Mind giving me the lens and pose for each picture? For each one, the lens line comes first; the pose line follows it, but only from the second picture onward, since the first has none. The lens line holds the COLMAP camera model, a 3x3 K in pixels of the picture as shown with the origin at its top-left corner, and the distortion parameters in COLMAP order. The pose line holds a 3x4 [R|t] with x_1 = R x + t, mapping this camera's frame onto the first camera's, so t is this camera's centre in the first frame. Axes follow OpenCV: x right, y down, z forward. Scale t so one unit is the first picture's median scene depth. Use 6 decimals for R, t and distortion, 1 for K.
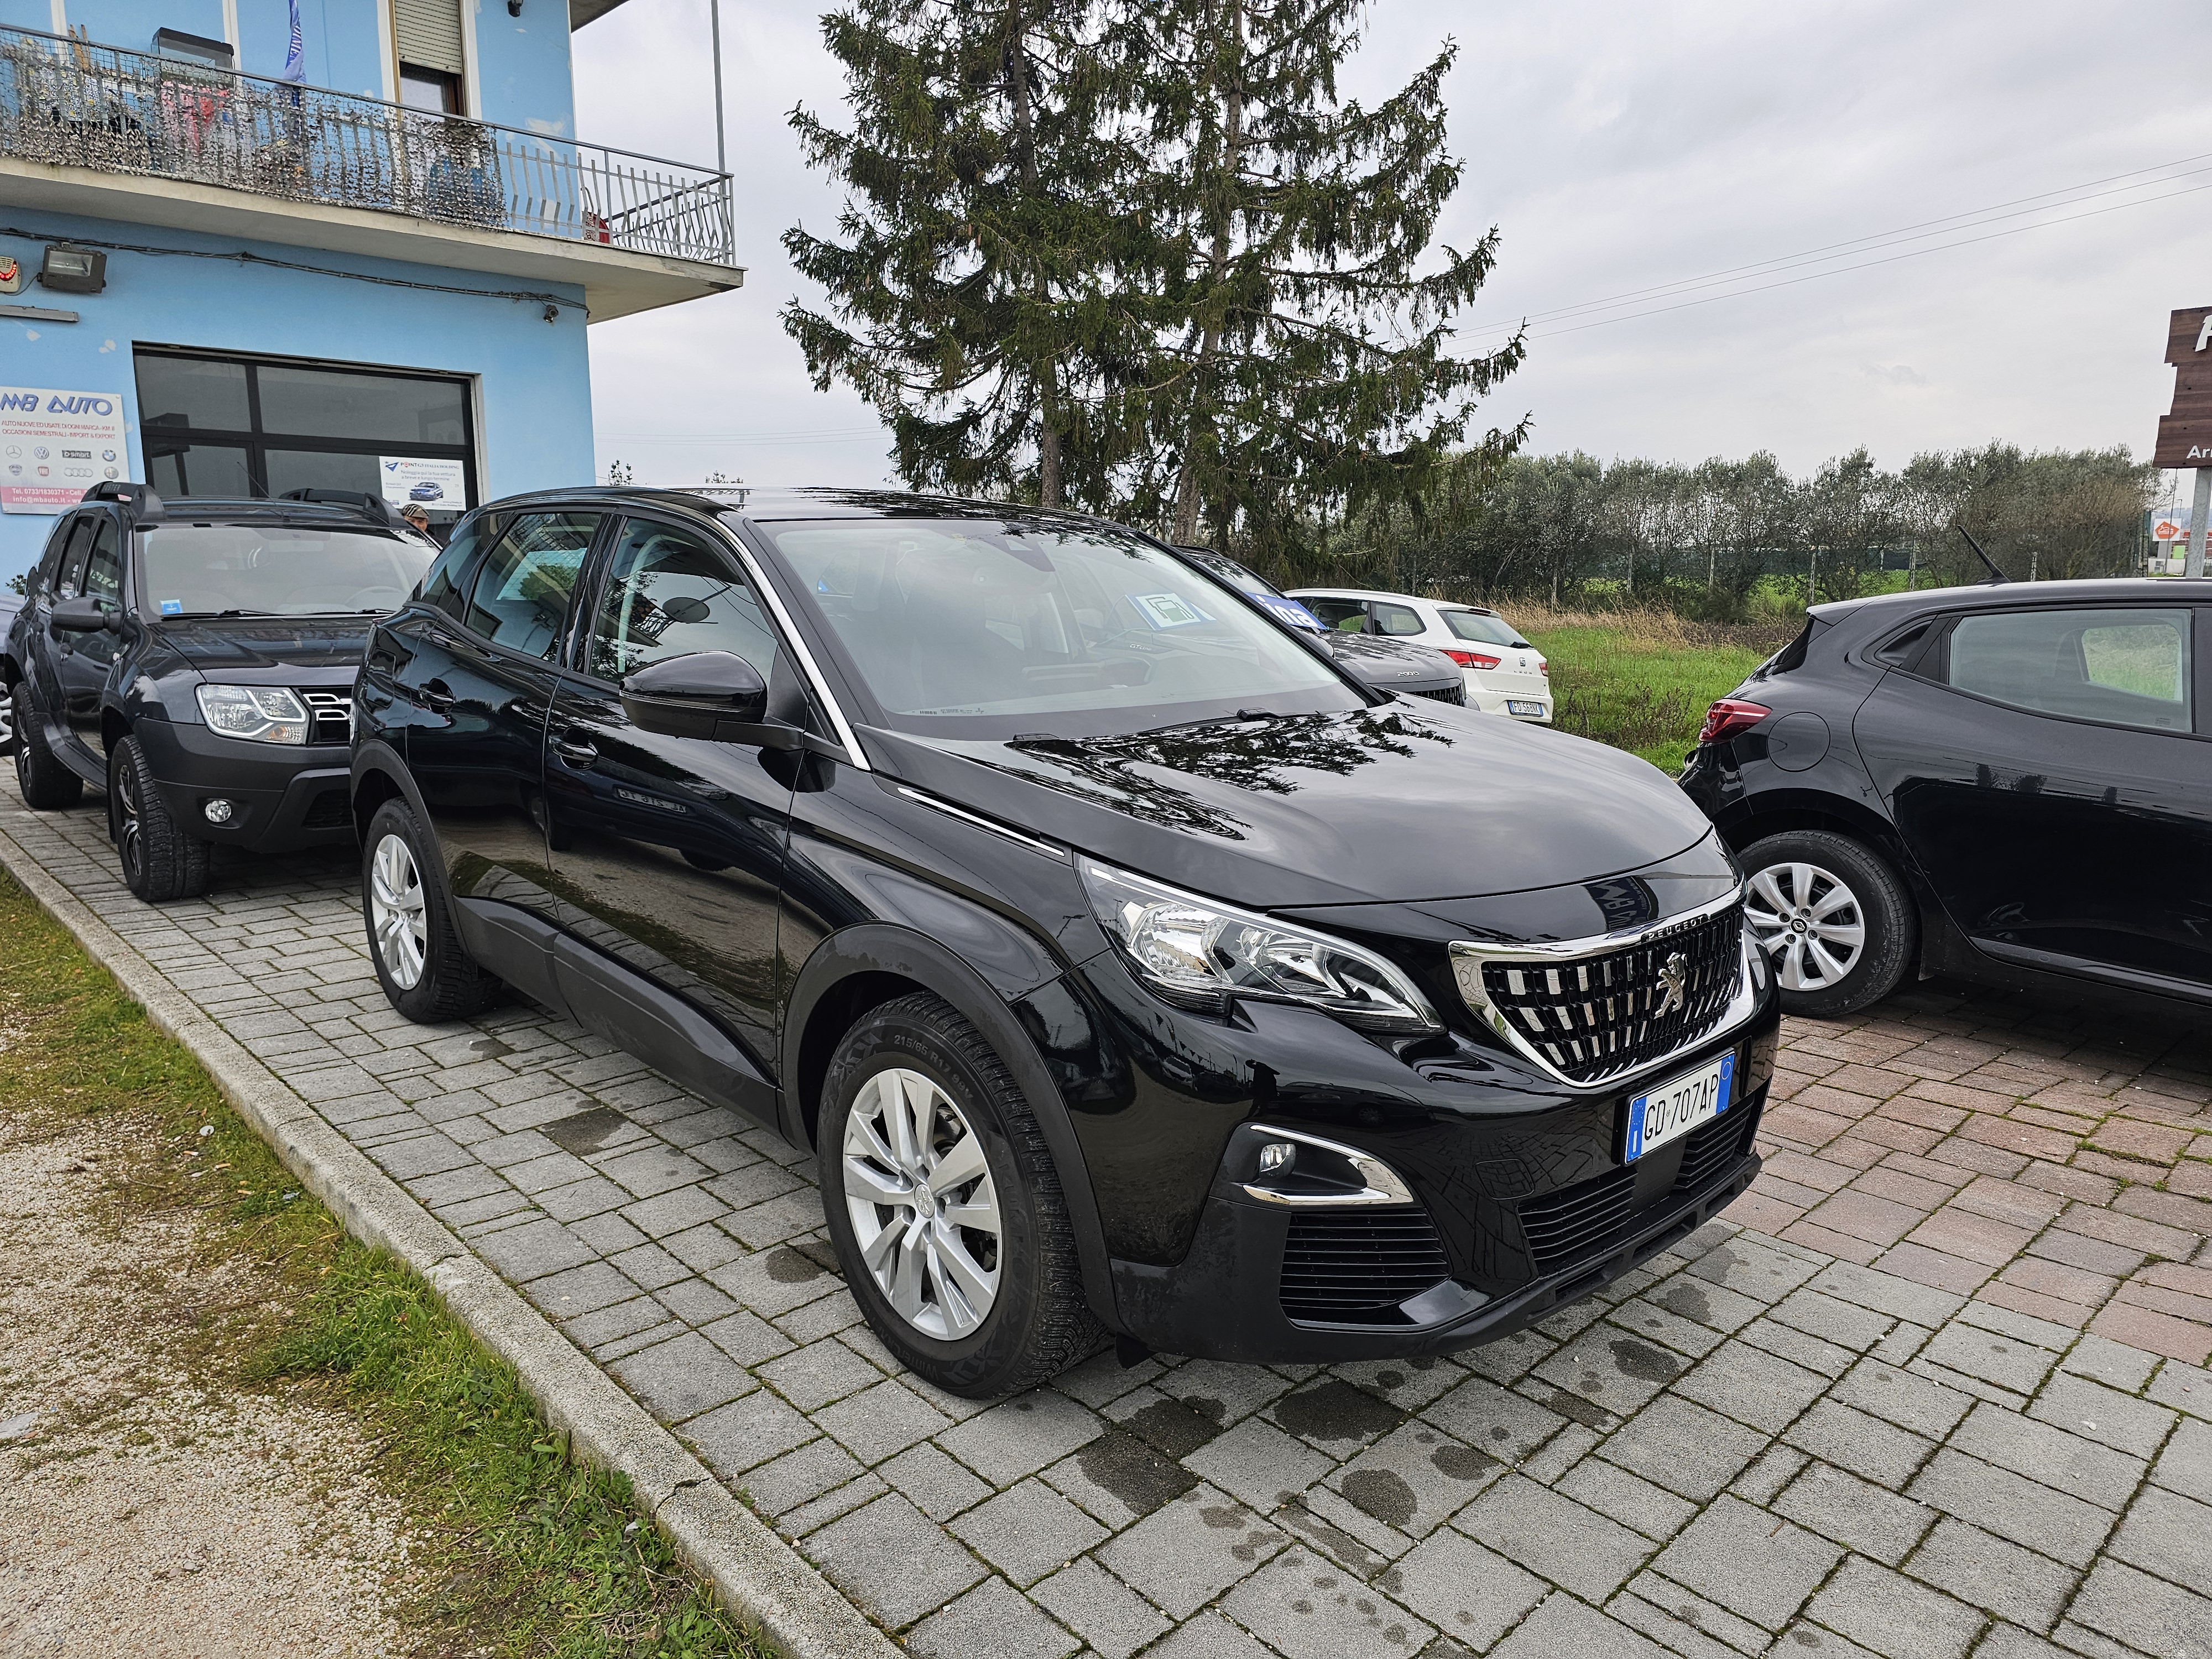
lens RADIAL K [[1466.3, 0, 1123.5], [0, 1466.3, 841.7], [0, 0, 1]] dist [0.060277, -0.056828]
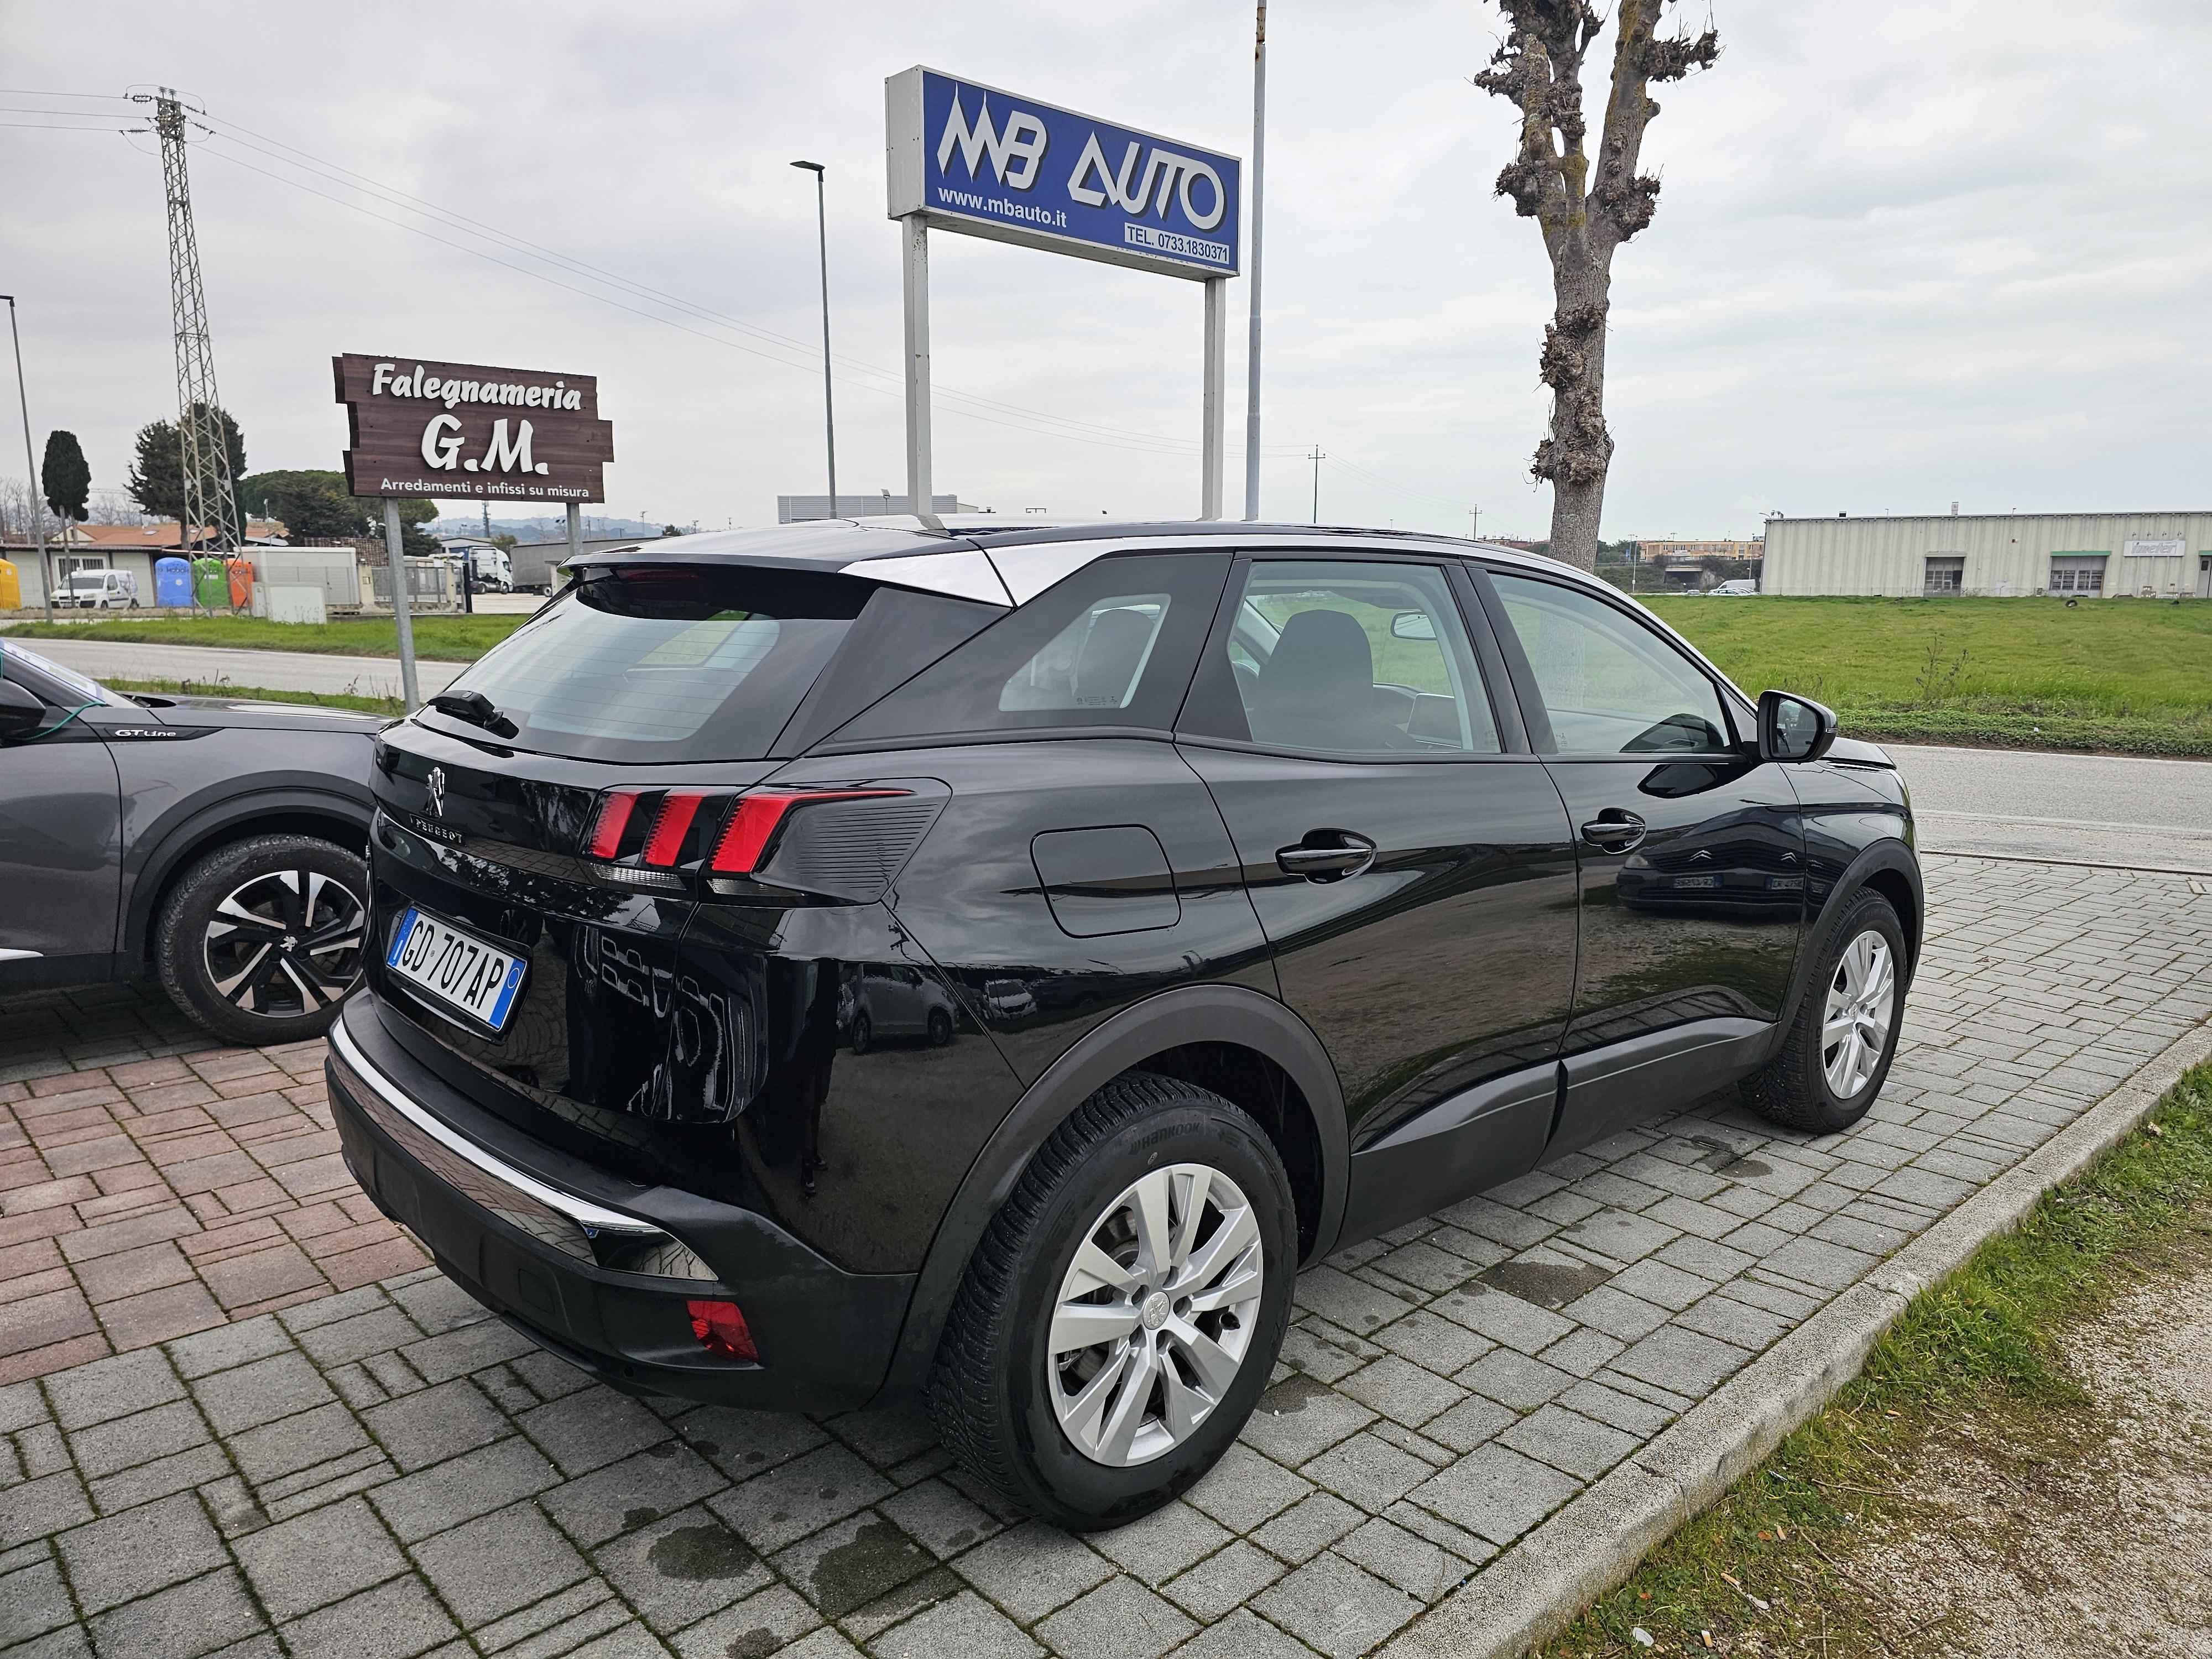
lens RADIAL K [[1466.3, 0, 1129.4], [0, 1466.3, 841.1], [0, 0, 1]] dist [0.060277, -0.056828]
pose [[0.007965, -0.179273, 0.983767, -0.969313], [0.178858, 0.968189, 0.174986, -0.205125], [-0.983843, 0.174561, 0.039776, 0.962620]]
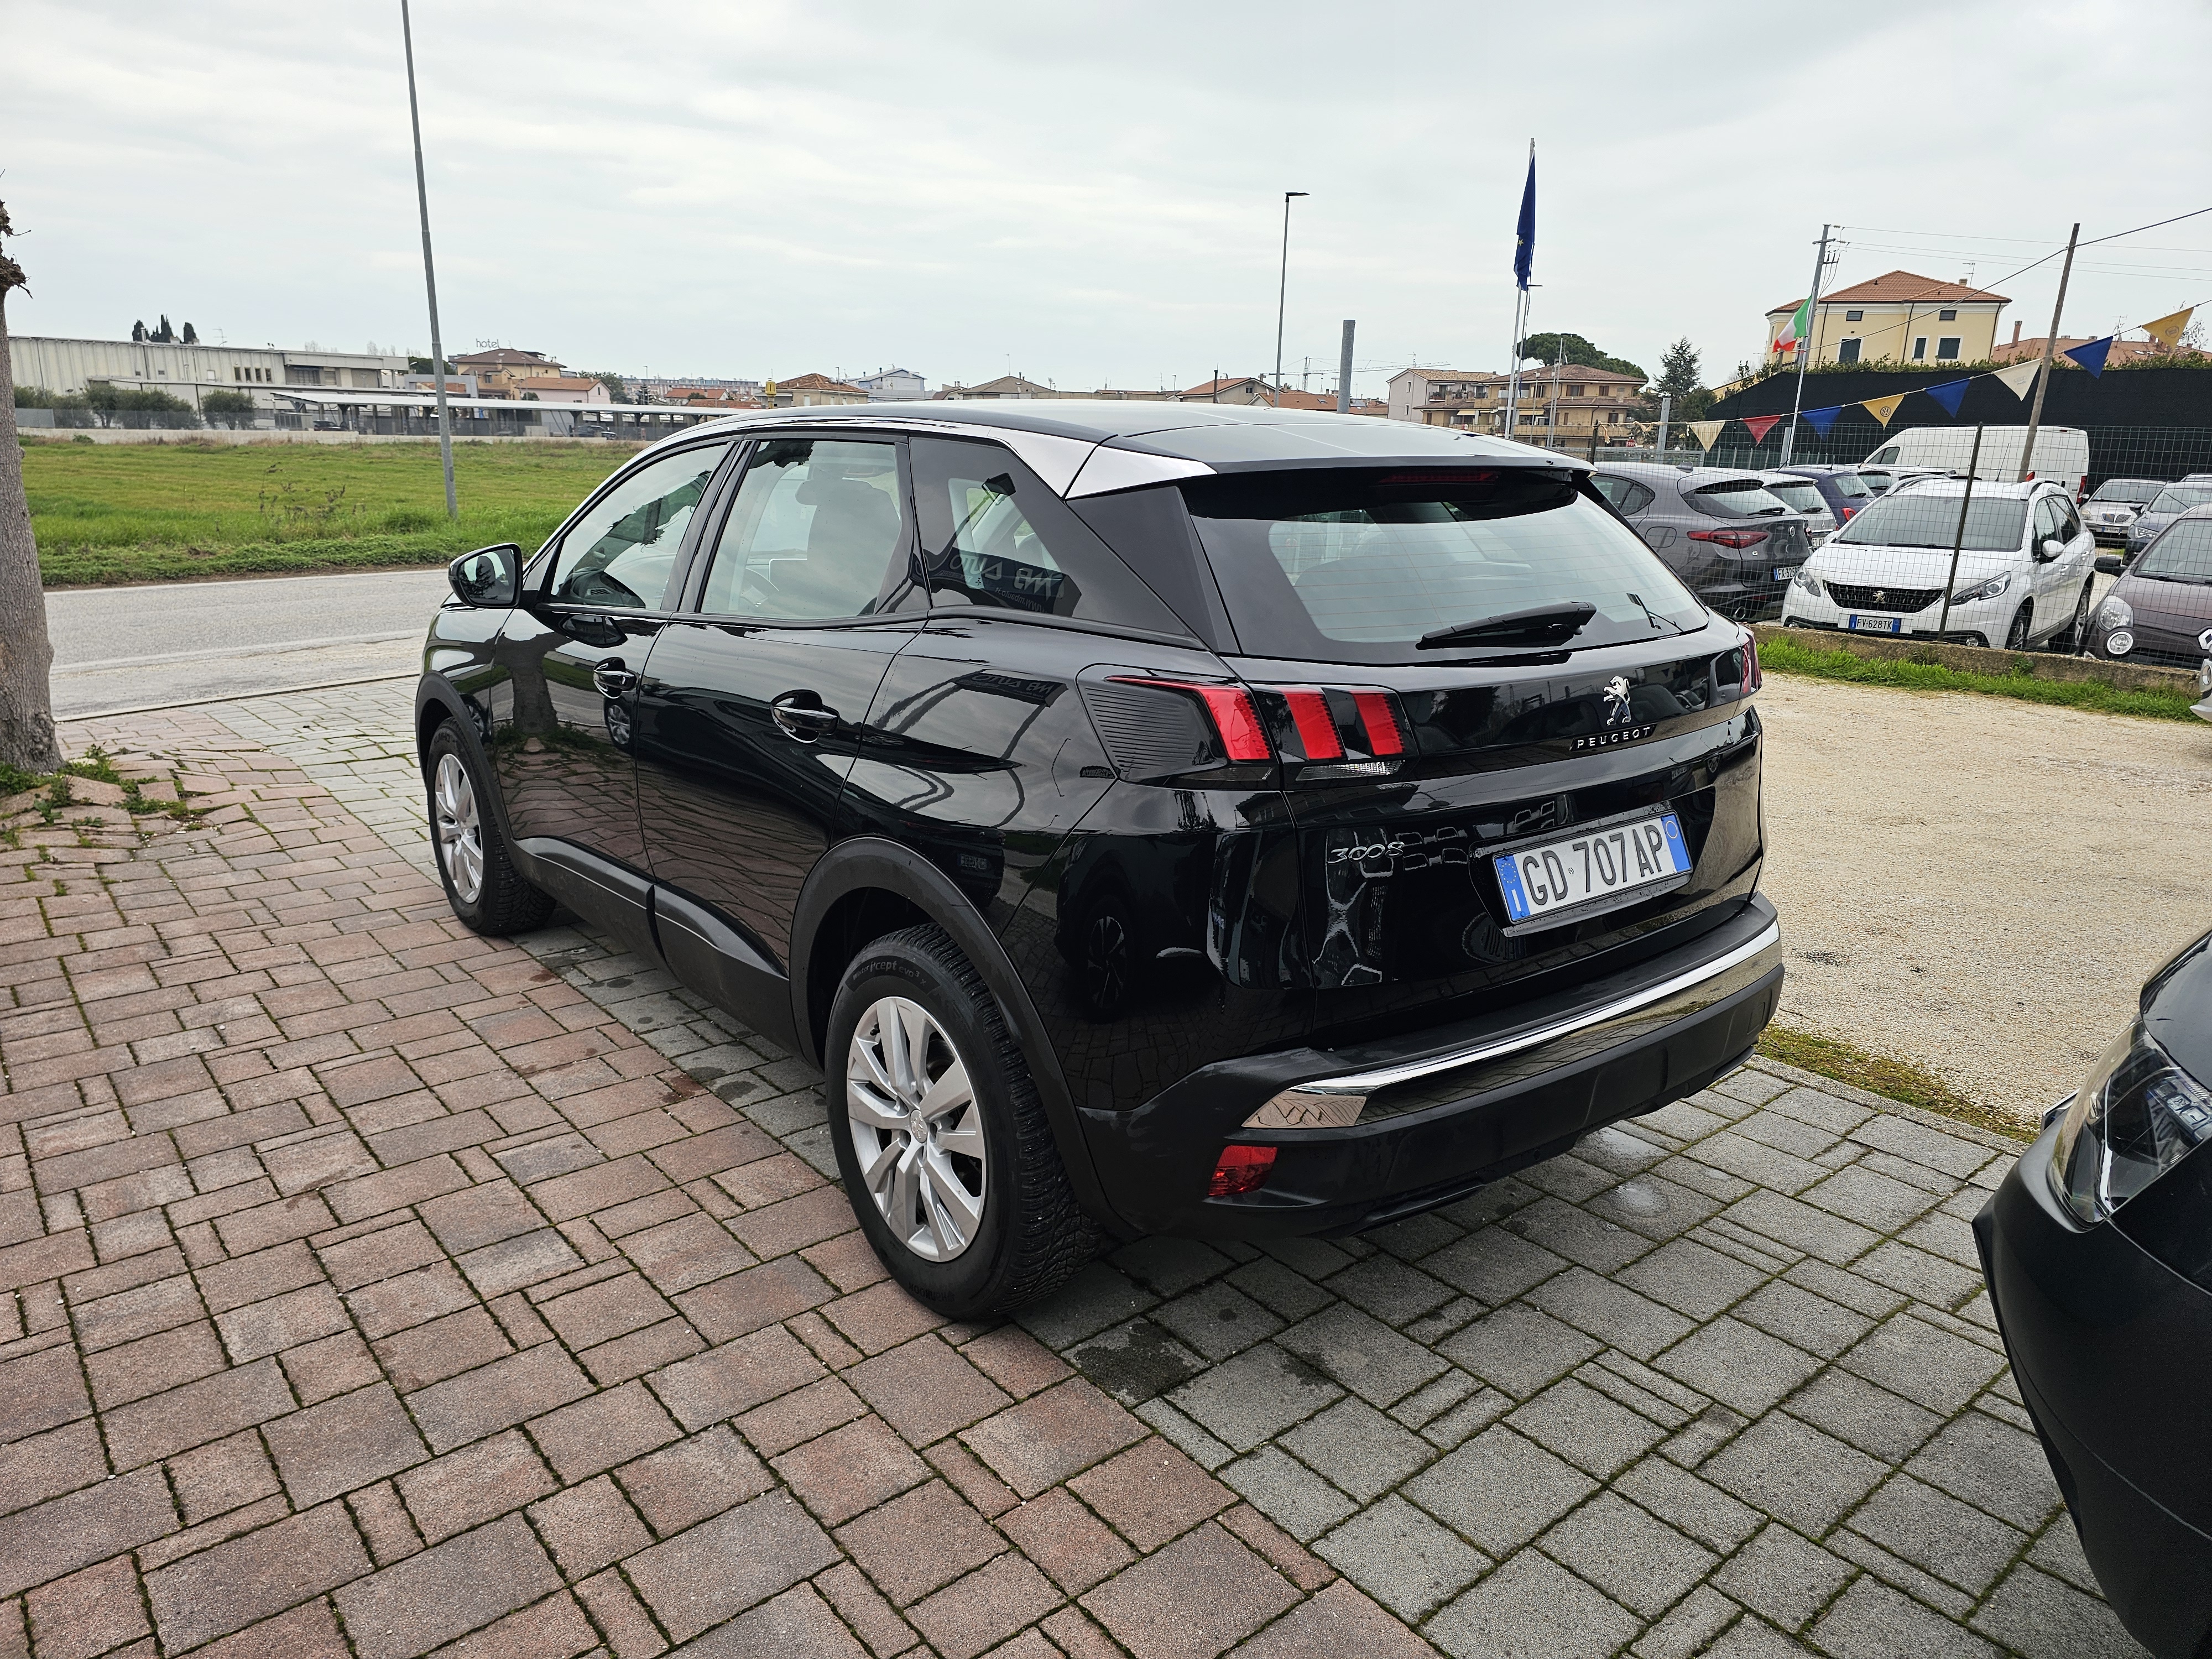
lens RADIAL K [[1466.3, 0, 1091.0], [0, 1466.3, 838.7], [0, 0, 1]] dist [0.060277, -0.056828]
pose [[-0.995889, -0.048084, 0.076772, -0.310809], [-0.009480, 0.898164, 0.439559, -0.360477], [-0.090090, 0.437024, -0.894927, 1.733375]]
